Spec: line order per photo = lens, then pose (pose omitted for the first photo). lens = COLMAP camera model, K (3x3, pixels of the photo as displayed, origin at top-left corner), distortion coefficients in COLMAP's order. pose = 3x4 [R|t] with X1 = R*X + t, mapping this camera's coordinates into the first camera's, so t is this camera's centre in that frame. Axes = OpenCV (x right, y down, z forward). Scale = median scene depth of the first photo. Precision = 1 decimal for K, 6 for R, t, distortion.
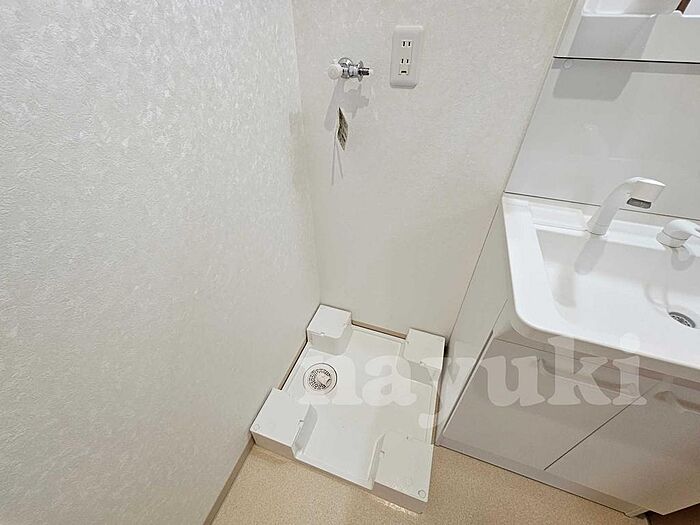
lens RADIAL K [[290.7, 0, 353.6], [0, 290.7, 258.4], [0, 0, 1]] dist [0.000591, -0.000293]
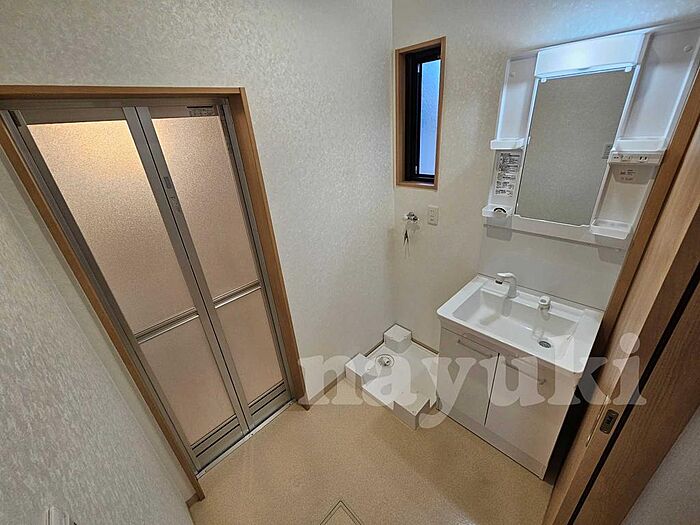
lens RADIAL K [[290.7, 0, 353.6], [0, 290.7, 258.4], [0, 0, 1]] dist [0.000591, -0.000293]
pose [[0.895643, 0.123894, -0.427169, 0.647297], [-0.213229, 0.962462, -0.167927, 0.229001], [0.390329, 0.241488, 0.888441, -1.335841]]
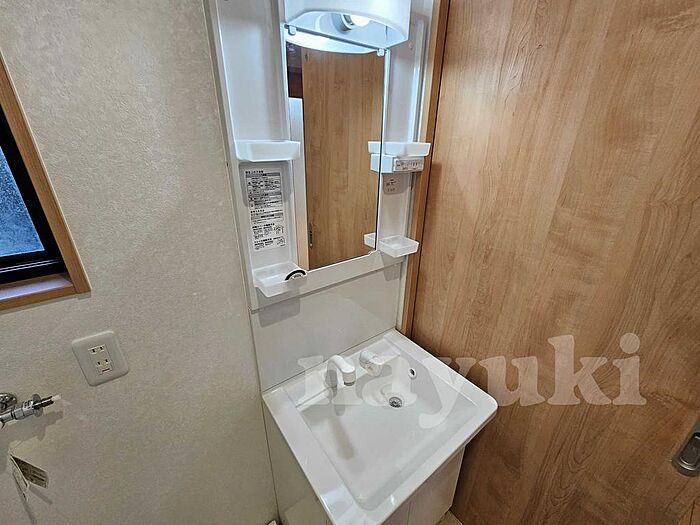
lens RADIAL K [[284.2, 0, 351.3], [0, 284.2, 258.3], [0, 0, 1]] dist [0.000153, -0.000135]
pose [[0.565417, -0.319240, 0.760519, 0.044999], [0.516019, 0.856235, -0.024222, -0.502256], [-0.643450, 0.406138, 0.648864, -0.165137]]
